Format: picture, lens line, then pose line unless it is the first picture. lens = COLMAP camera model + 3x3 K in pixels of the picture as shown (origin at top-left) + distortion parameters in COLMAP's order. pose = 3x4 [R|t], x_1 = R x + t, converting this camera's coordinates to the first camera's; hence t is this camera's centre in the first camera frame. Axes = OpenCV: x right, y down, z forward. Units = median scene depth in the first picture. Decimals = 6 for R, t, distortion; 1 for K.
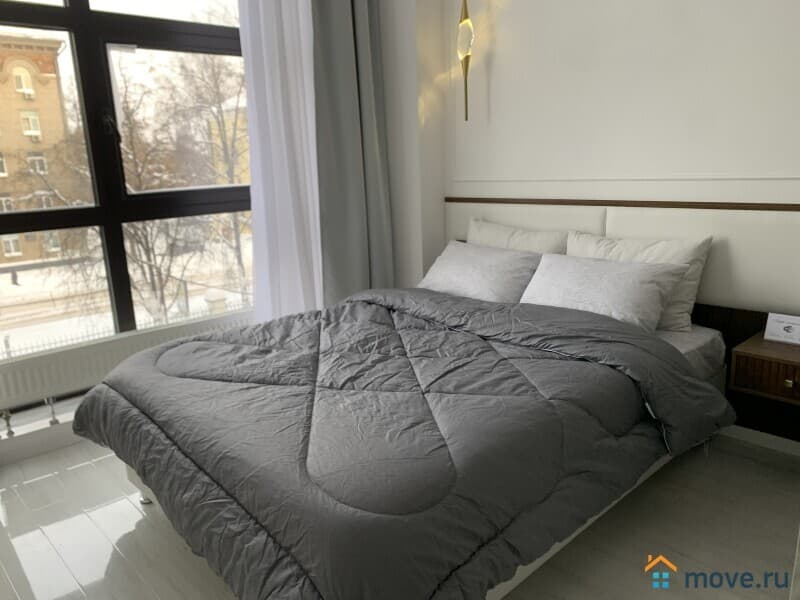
lens RADIAL K [[609.9, 0, 397.7], [0, 609.9, 301.5], [0, 0, 1]] dist [0.040304, -0.053261]
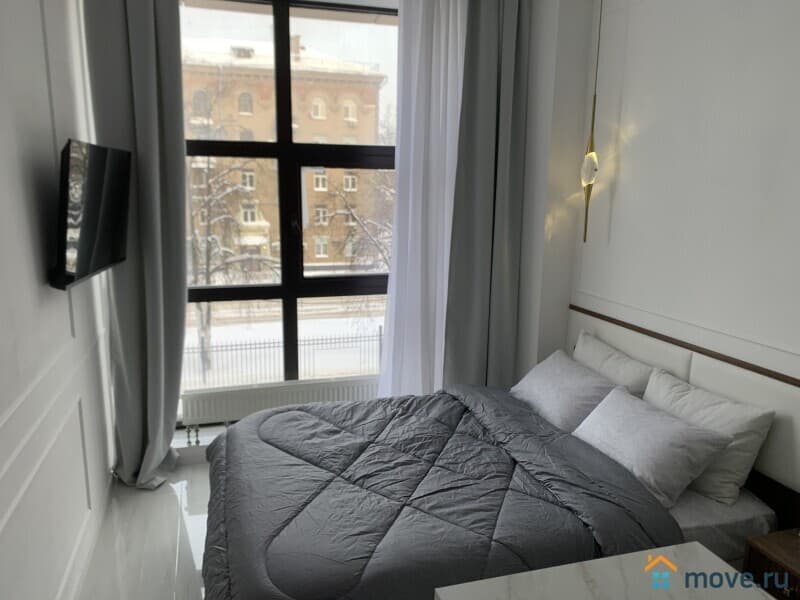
lens RADIAL K [[609.9, 0, 403.9], [0, 609.9, 302.4], [0, 0, 1]] dist [0.040304, -0.053261]
pose [[0.902422, 0.134541, -0.409308, 0.365341], [-0.149727, 0.988714, -0.005117, -0.183912], [0.404000, 0.065902, 0.912382, -0.114412]]
